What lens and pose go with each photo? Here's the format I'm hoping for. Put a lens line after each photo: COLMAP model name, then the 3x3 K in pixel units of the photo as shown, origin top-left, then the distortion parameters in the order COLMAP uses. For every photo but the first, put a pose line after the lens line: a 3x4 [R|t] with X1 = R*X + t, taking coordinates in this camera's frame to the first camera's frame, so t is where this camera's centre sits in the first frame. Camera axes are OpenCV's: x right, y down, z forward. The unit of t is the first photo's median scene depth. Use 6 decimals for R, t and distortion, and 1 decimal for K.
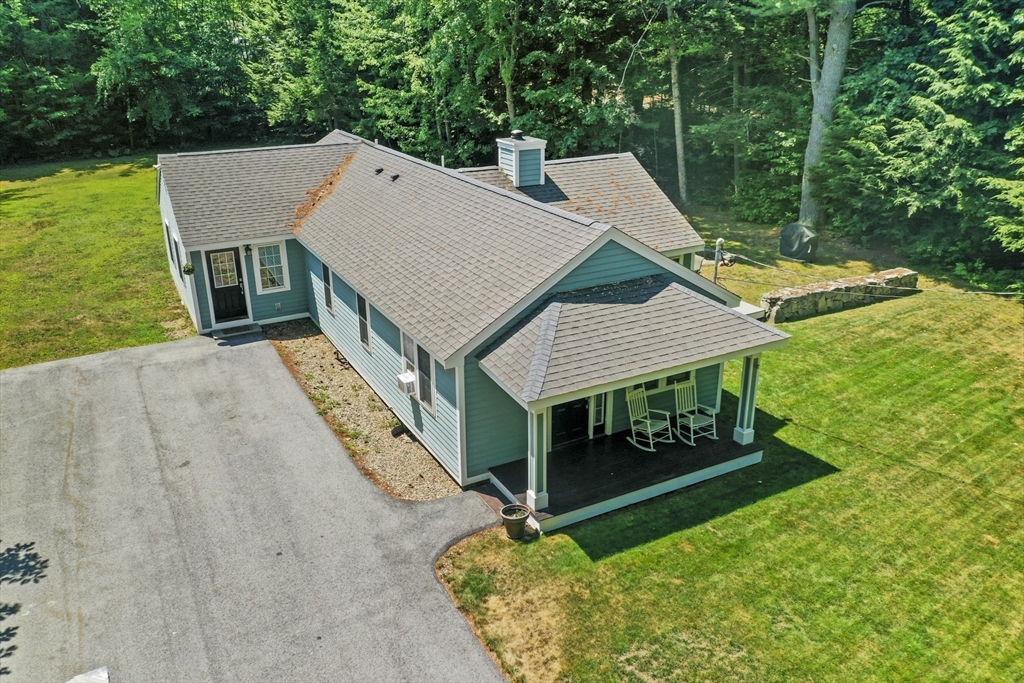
lens RADIAL K [[810.8, 0, 512.0], [0, 810.8, 341.5], [0, 0, 1]] dist [-0.000526, -0.001088]
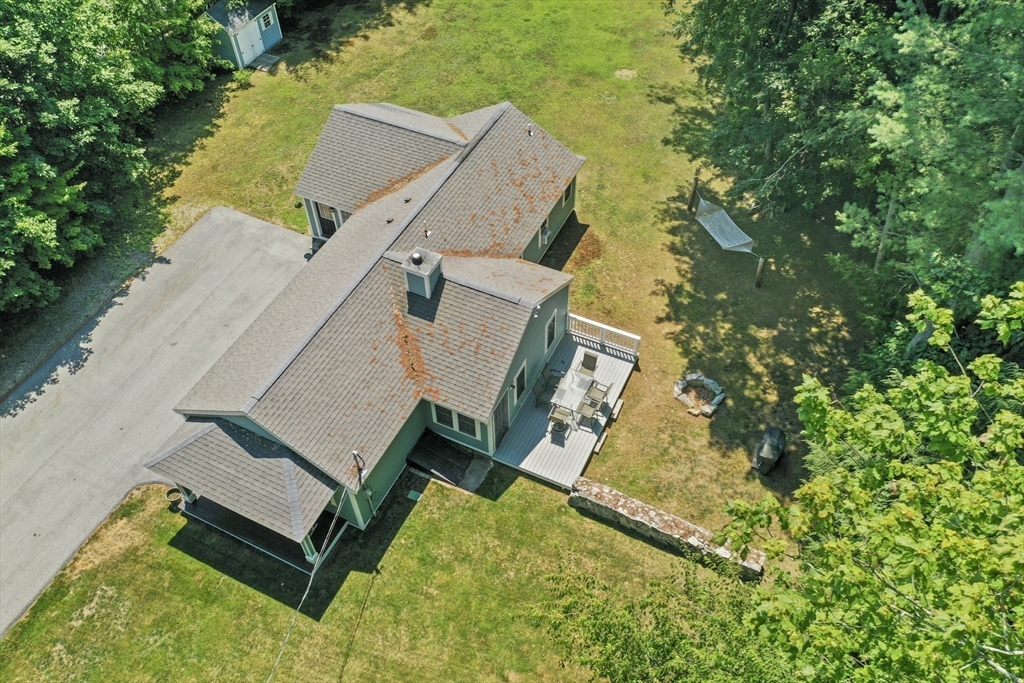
lens RADIAL K [[810.8, 0, 512.0], [0, 810.8, 341.5], [0, 0, 1]] dist [-0.000526, -0.001088]
pose [[0.585419, 0.613859, -0.529586, 1.146290], [-0.294154, 0.769535, 0.566825, -1.254489], [0.755485, -0.176050, 0.631069, 0.431999]]
